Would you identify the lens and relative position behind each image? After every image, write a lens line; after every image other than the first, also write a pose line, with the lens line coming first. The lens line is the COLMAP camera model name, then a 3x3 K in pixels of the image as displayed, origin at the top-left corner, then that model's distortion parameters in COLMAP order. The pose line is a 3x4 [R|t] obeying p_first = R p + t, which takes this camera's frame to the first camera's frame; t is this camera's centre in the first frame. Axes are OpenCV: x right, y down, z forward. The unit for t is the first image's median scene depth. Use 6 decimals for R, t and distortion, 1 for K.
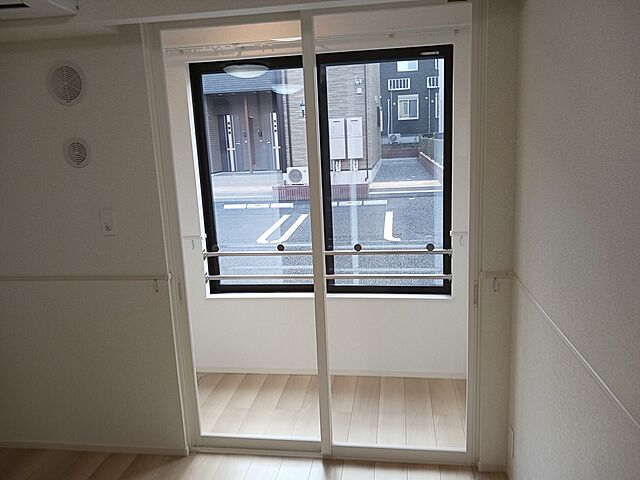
lens RADIAL K [[479.9, 0, 320.4], [0, 479.9, 258.4], [0, 0, 1]] dist [-0.036817, -0.000602]
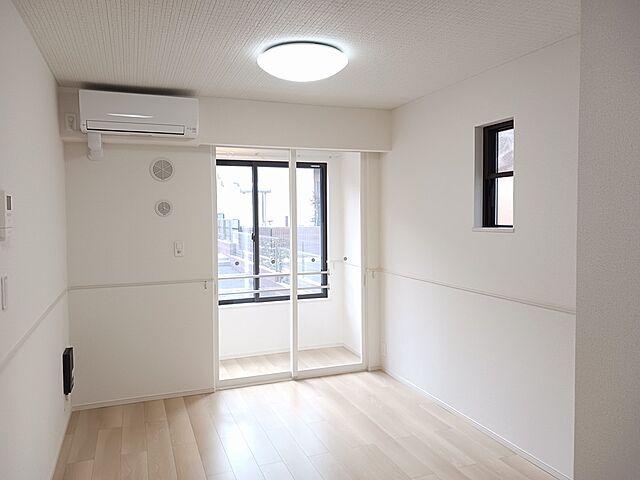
lens RADIAL K [[501.4, 0, 320.0], [0, 501.4, 240.0], [0, 0, 1]] dist [0.008176, 0.001646]
pose [[0.868979, 0.015223, 0.494614, -0.826070], [0.077630, 0.982957, -0.166640, 0.216666], [-0.488721, 0.183204, 0.852988, -0.738609]]
